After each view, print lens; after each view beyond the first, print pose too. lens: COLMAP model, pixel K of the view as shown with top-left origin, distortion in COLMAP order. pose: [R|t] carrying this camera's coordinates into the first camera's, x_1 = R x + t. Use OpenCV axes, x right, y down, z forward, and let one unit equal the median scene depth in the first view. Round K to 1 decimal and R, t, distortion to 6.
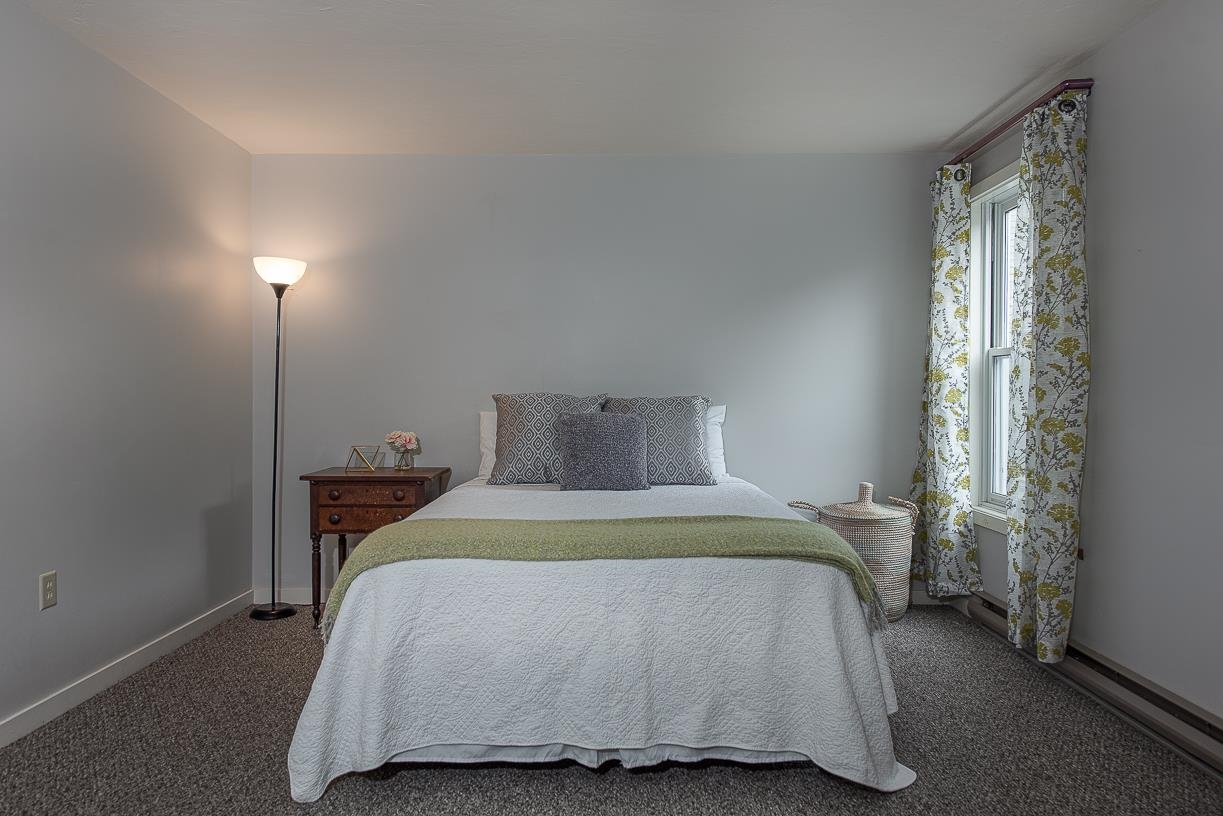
lens RADIAL K [[804.0, 0, 615.3], [0, 804.0, 409.2], [0, 0, 1]] dist [0.003899, 0.000739]
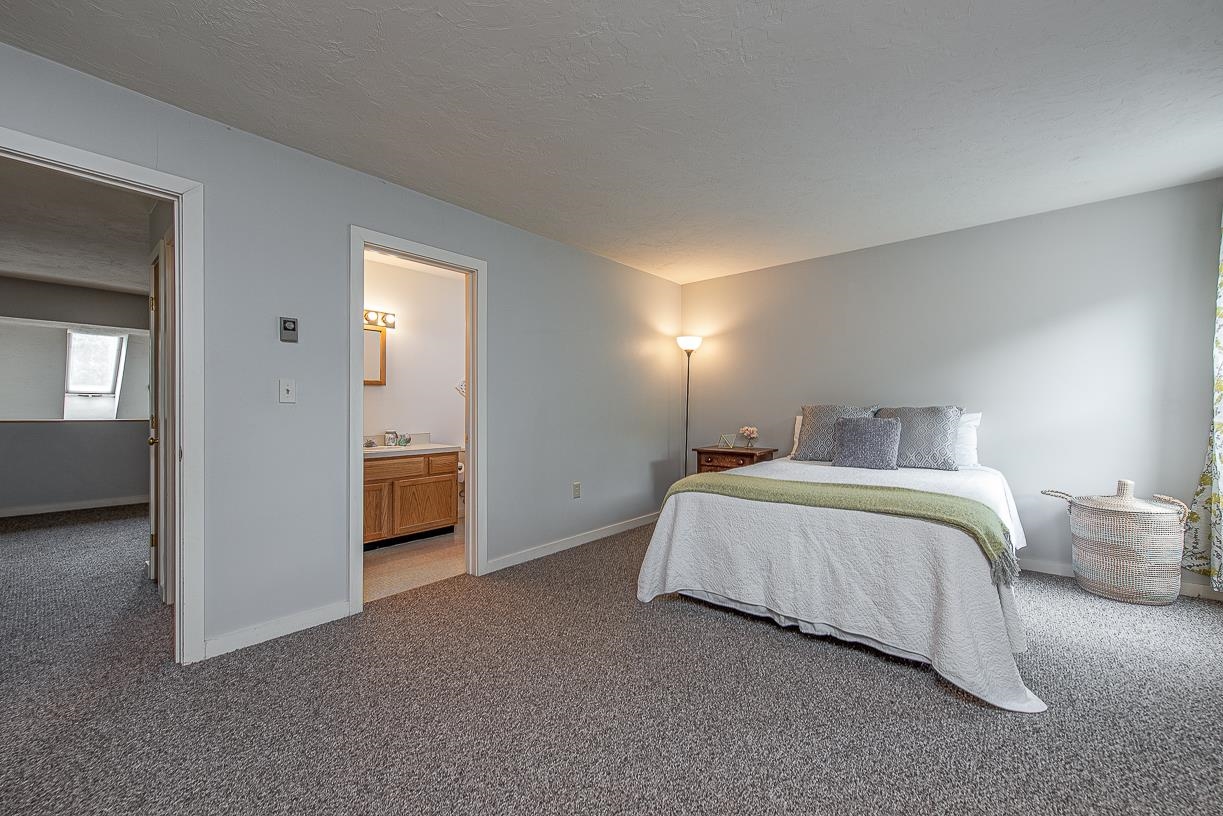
lens RADIAL K [[482.4, 0, 616.3], [0, 482.4, 412.2], [0, 0, 1]] dist [0.001689, -0.000009]
pose [[0.766576, 0.001631, -0.642152, 0.213507], [-0.006079, 0.999970, -0.004717, 0.001513], [0.642125, 0.007519, 0.766563, -0.003951]]
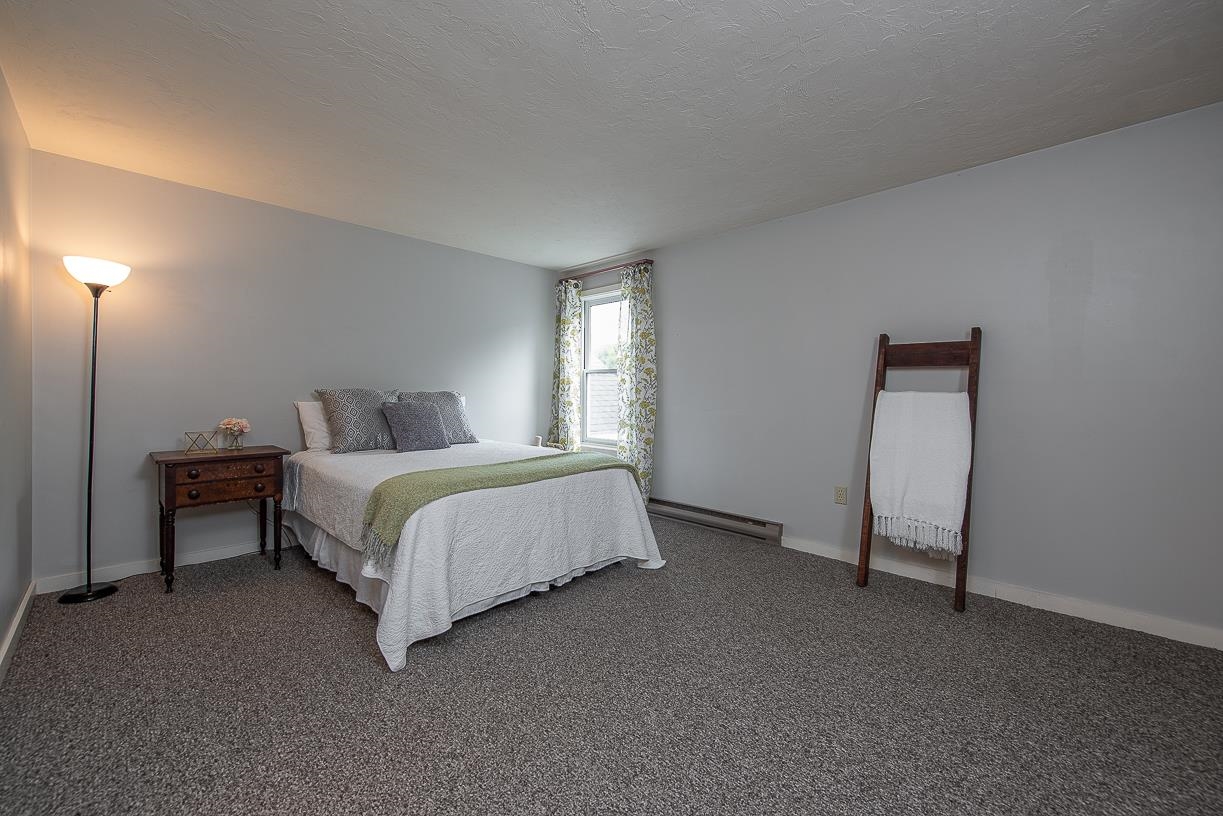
lens RADIAL K [[481.6, 0, 614.3], [0, 481.6, 401.2], [0, 0, 1]] dist [0.000686, -0.000597]
pose [[0.696038, -0.010445, 0.717929, -0.432584], [0.006765, 0.999945, 0.007988, -0.001527], [-0.717973, -0.000703, 0.696071, 0.067099]]
